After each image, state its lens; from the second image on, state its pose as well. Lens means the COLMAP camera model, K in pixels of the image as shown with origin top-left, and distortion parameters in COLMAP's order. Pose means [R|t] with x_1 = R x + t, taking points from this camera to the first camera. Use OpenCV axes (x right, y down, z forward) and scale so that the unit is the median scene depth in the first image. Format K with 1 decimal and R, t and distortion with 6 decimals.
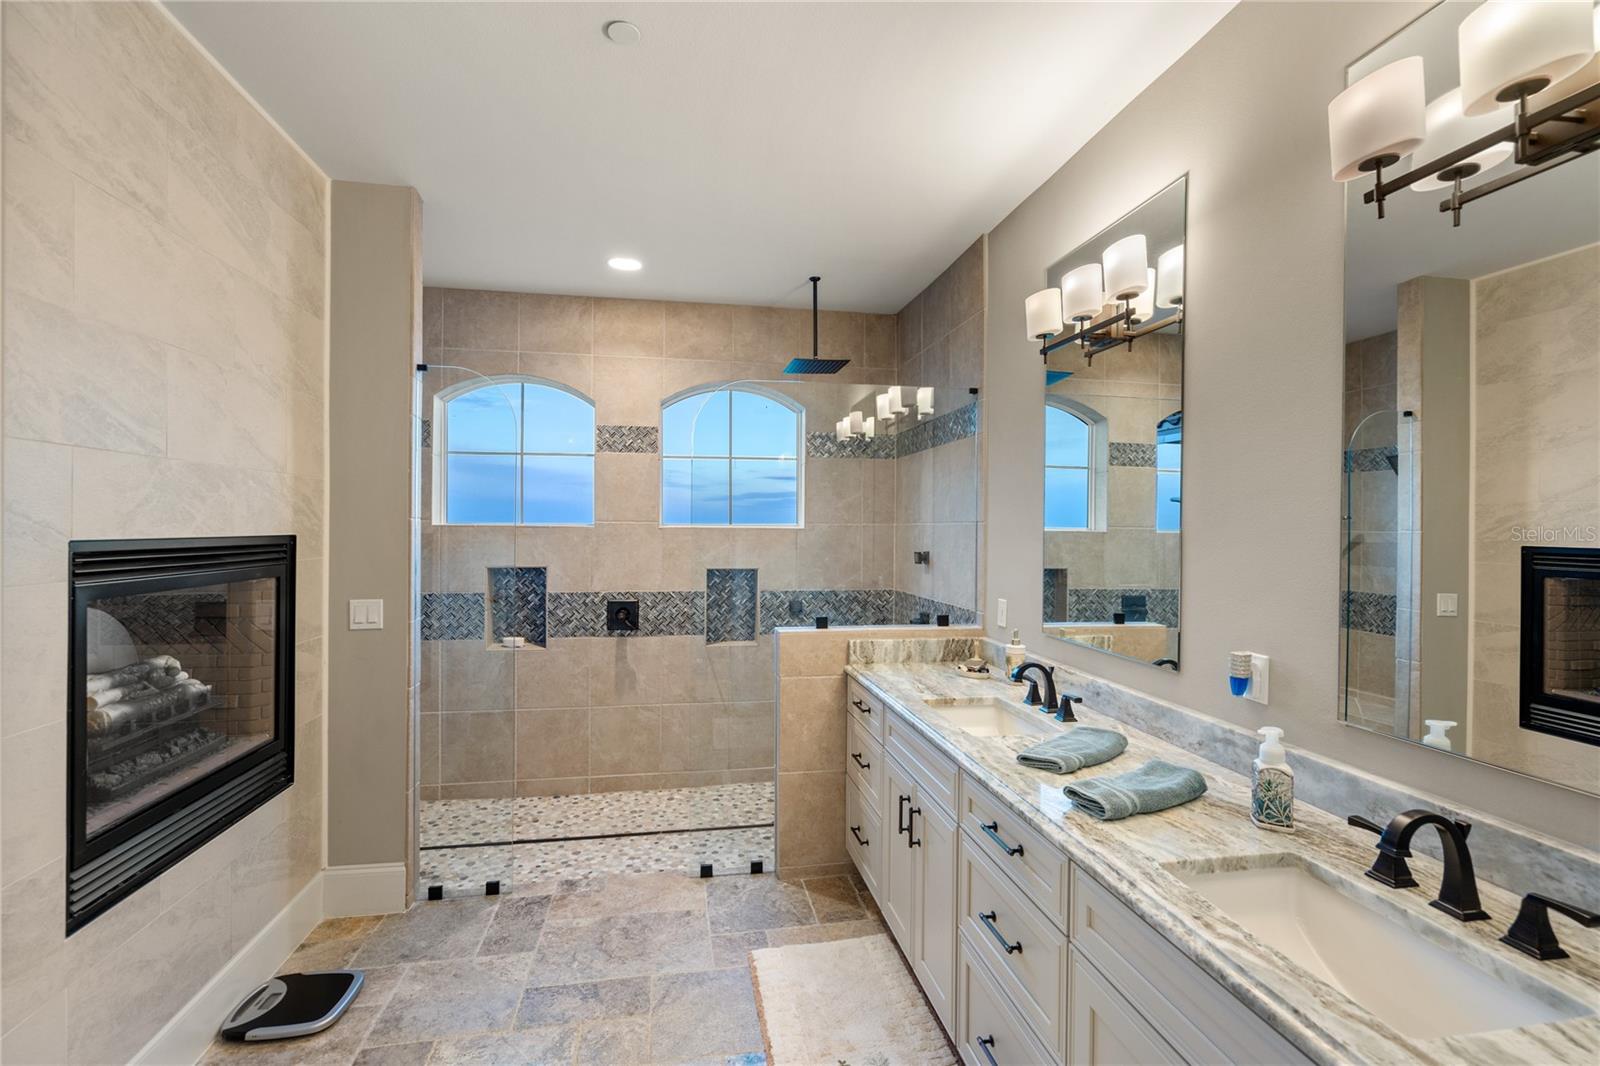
lens RADIAL K [[736.5, 0, 802.0], [0, 736.5, 528.5], [0, 0, 1]] dist [-0.004394, 0.002942]
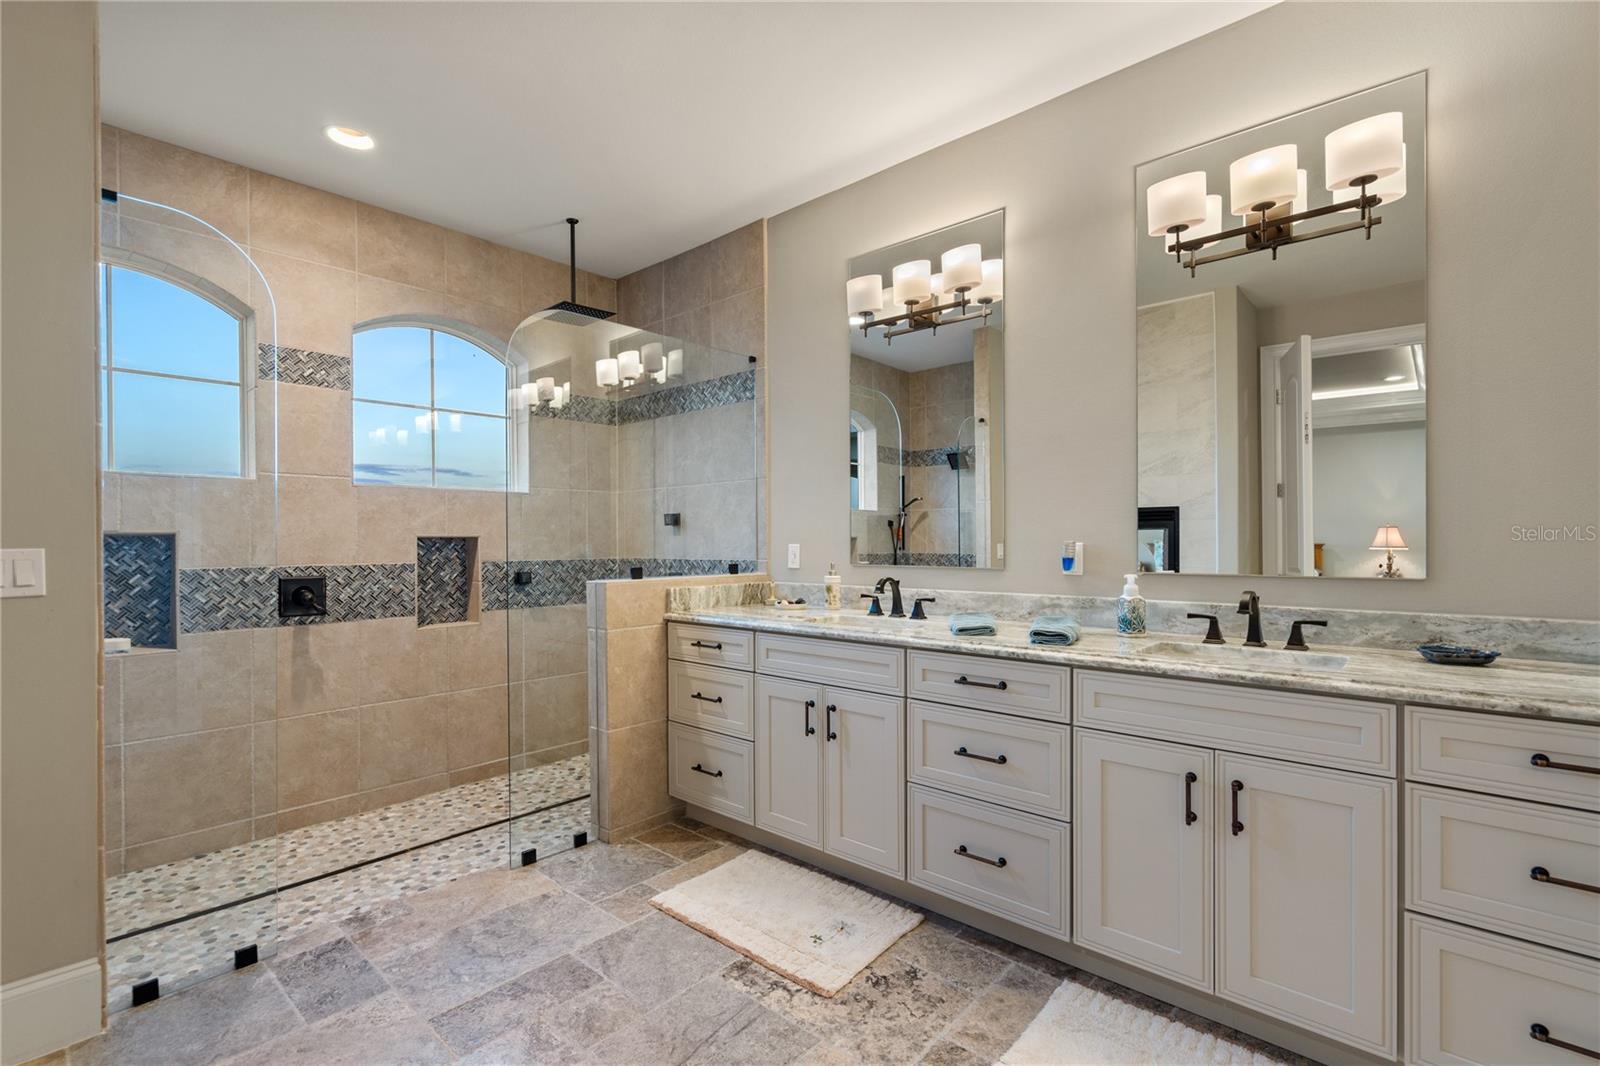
lens RADIAL K [[736.5, 0, 811.3], [0, 736.5, 544.4], [0, 0, 1]] dist [-0.004394, 0.002942]
pose [[0.780300, -0.014993, 0.625226, -0.354130], [0.014982, 0.999874, 0.005279, 0.077075], [-0.625226, 0.005248, 0.780426, 0.082099]]
